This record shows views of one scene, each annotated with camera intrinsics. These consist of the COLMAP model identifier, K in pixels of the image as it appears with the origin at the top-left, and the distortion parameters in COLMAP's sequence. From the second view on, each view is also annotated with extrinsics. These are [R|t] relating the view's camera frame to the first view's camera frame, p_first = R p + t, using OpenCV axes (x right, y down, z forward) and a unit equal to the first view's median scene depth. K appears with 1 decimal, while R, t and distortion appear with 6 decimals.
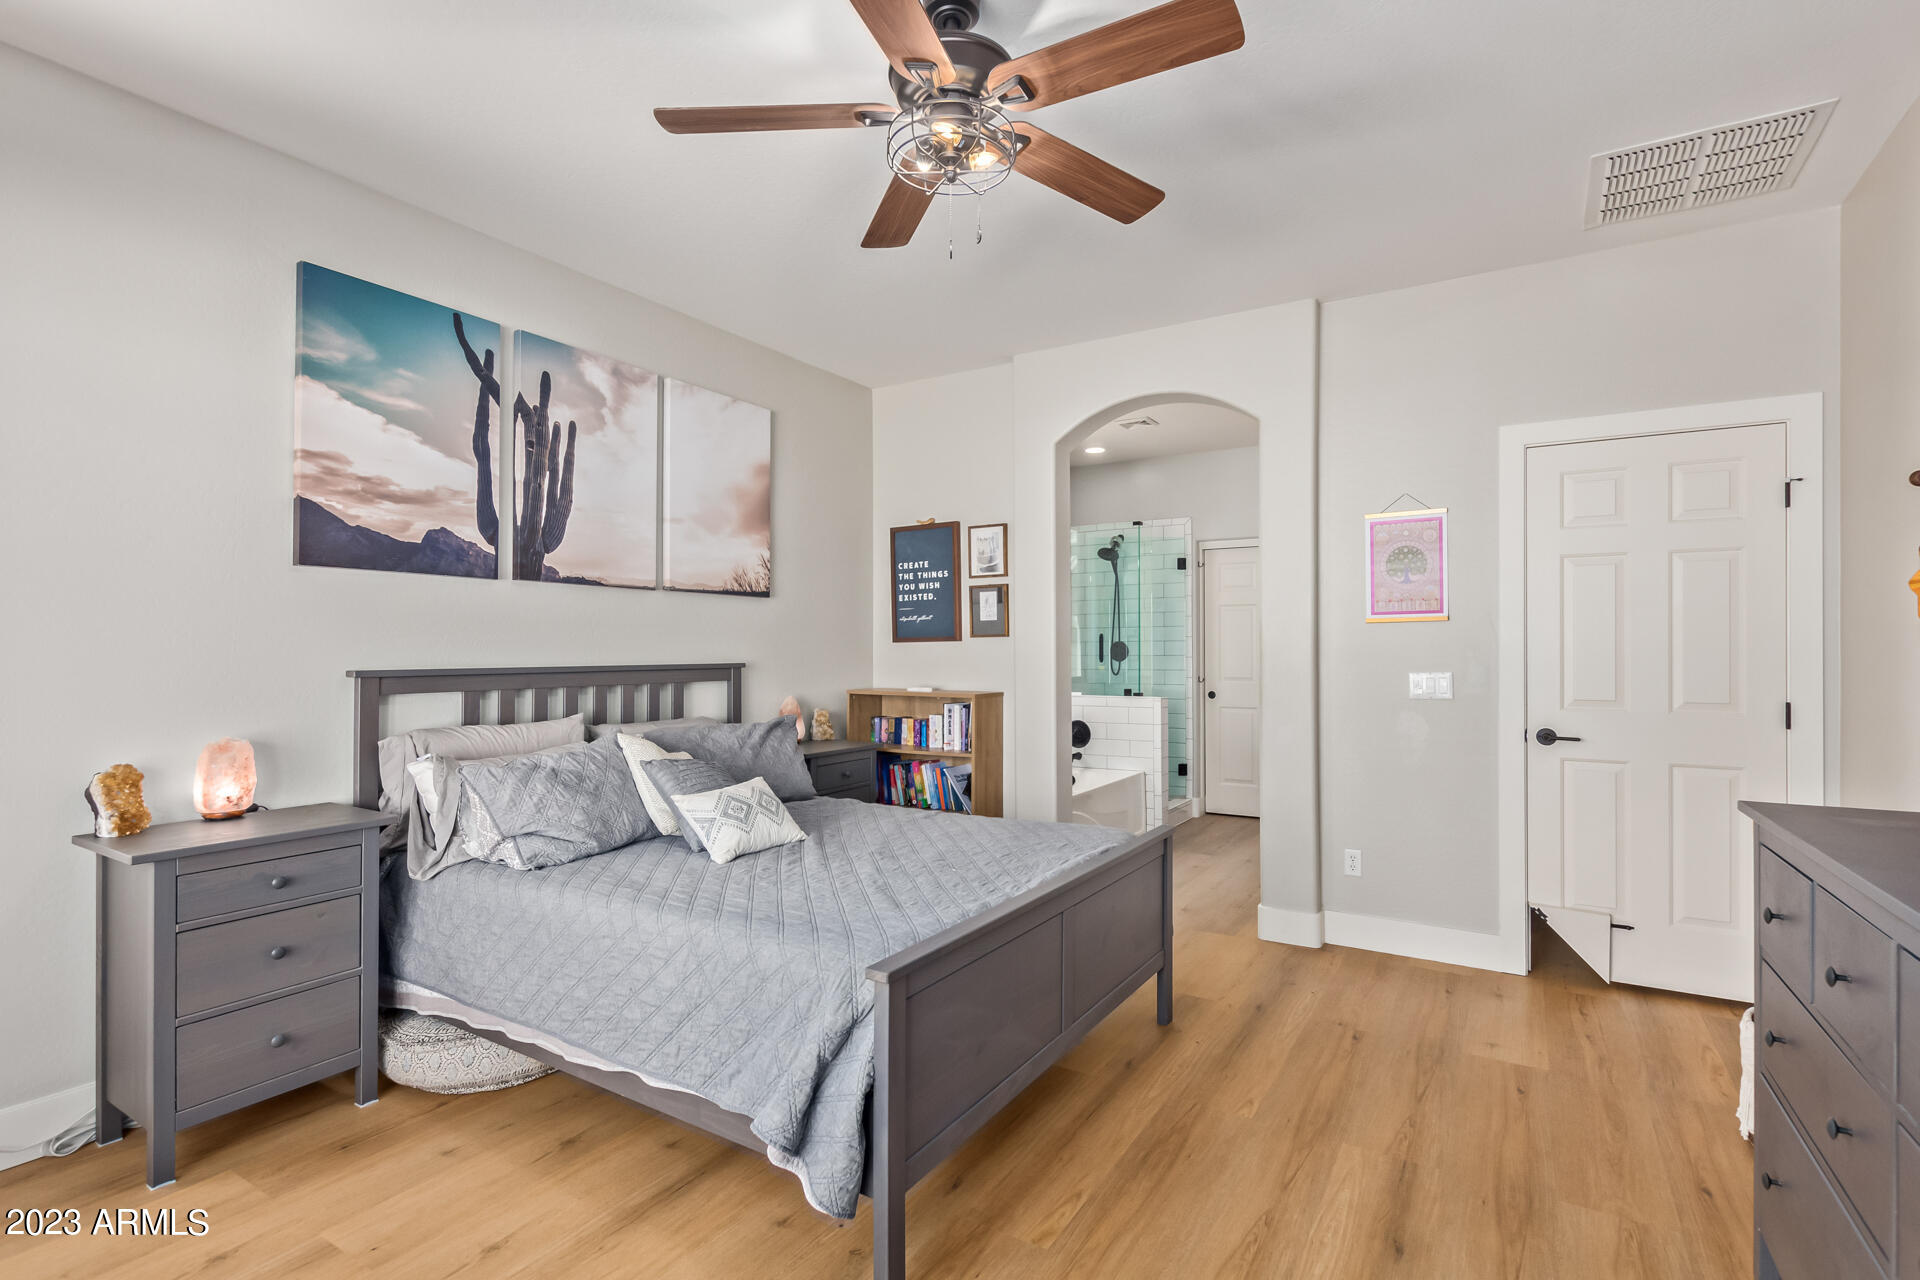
lens RADIAL K [[879.9, 0, 950.7], [0, 879.9, 655.3], [0, 0, 1]] dist [0.003153, -0.000686]
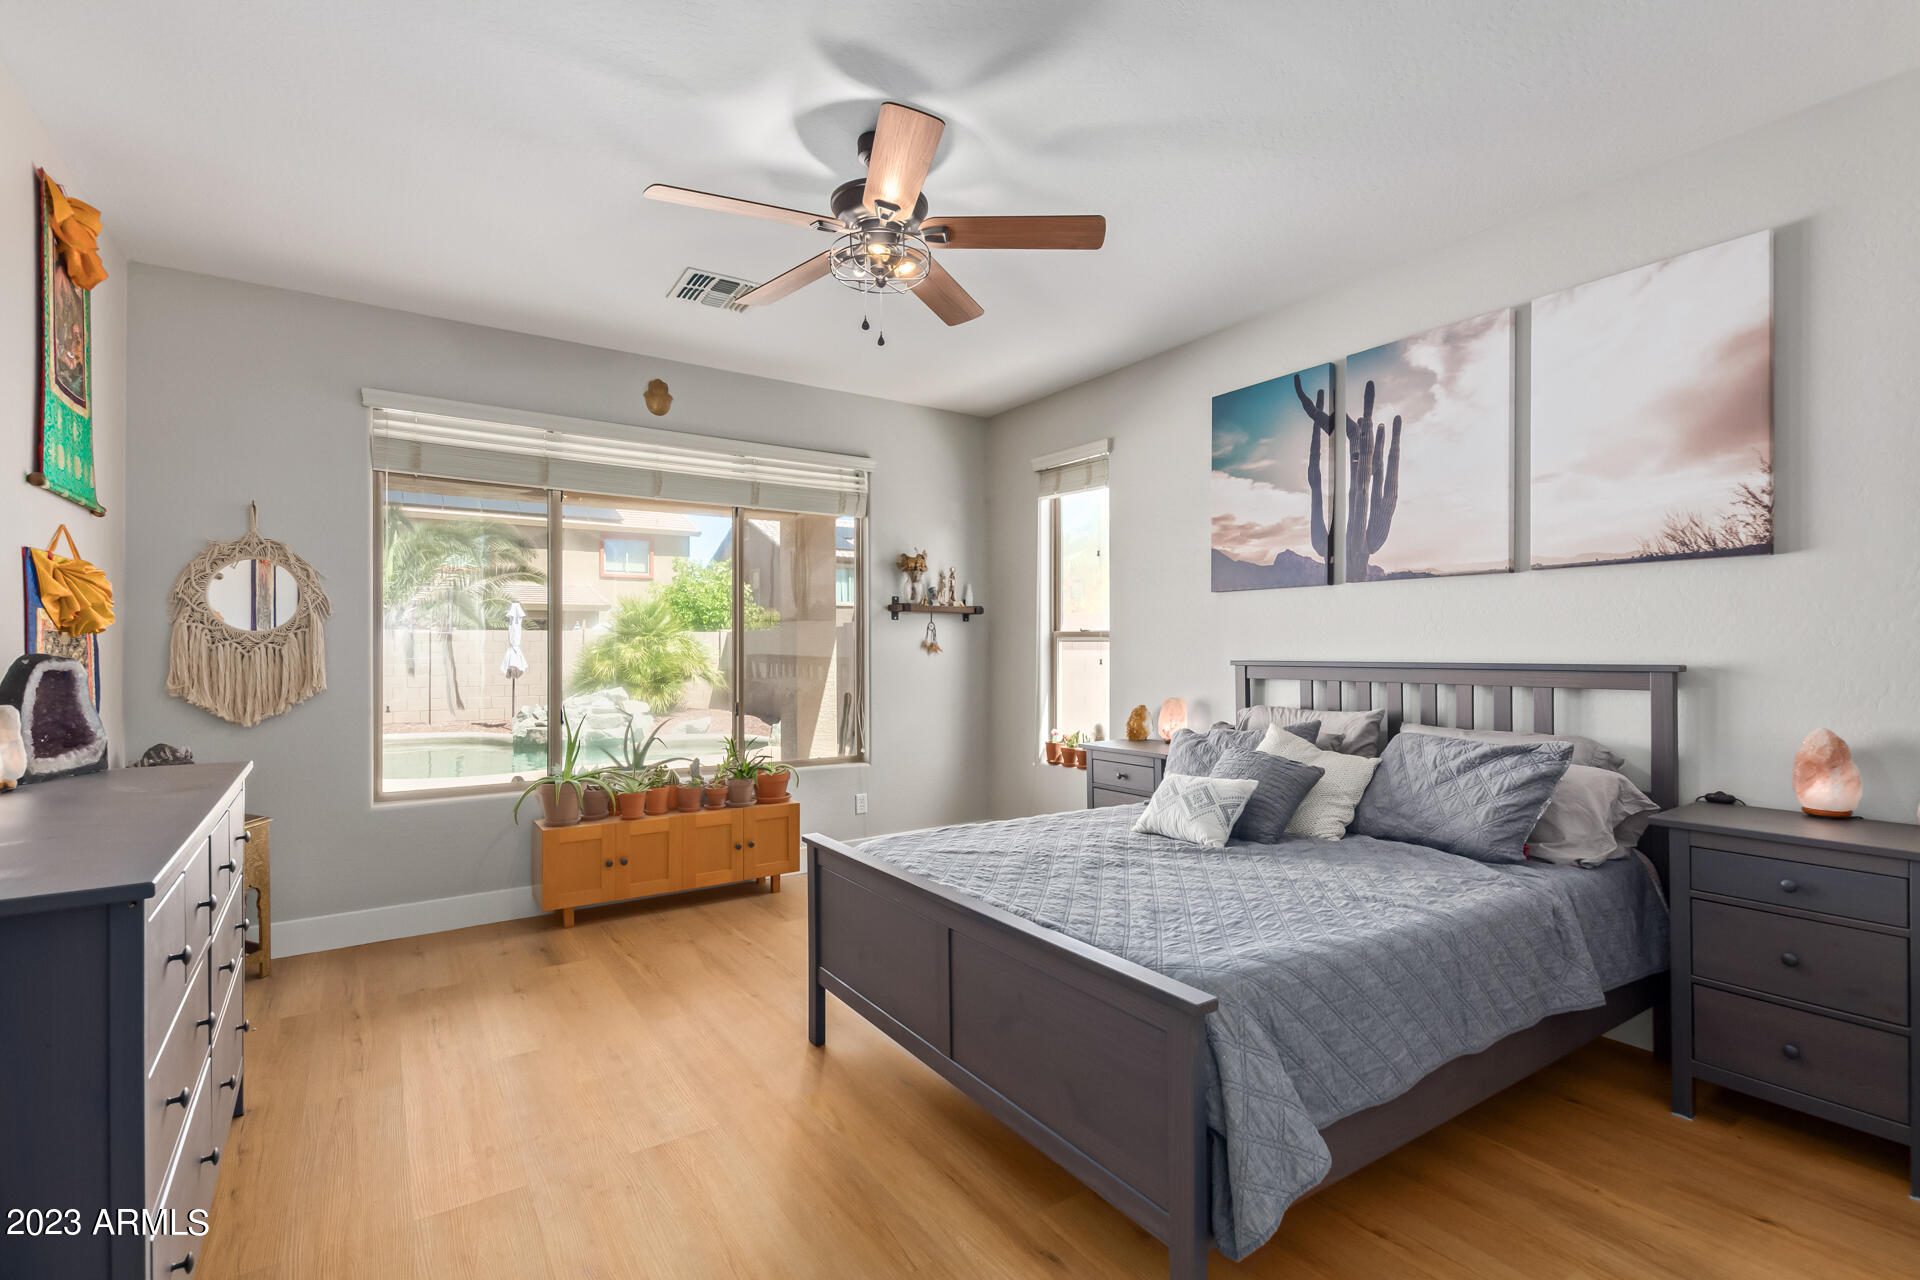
lens RADIAL K [[879.9, 0, 966.9], [0, 879.9, 642.4], [0, 0, 1]] dist [0.003153, -0.000686]
pose [[-0.386882, 0.006948, -0.922103, 0.707017], [0.009554, 0.999948, 0.003526, -0.018593], [0.922080, -0.007446, -0.386928, 0.973012]]
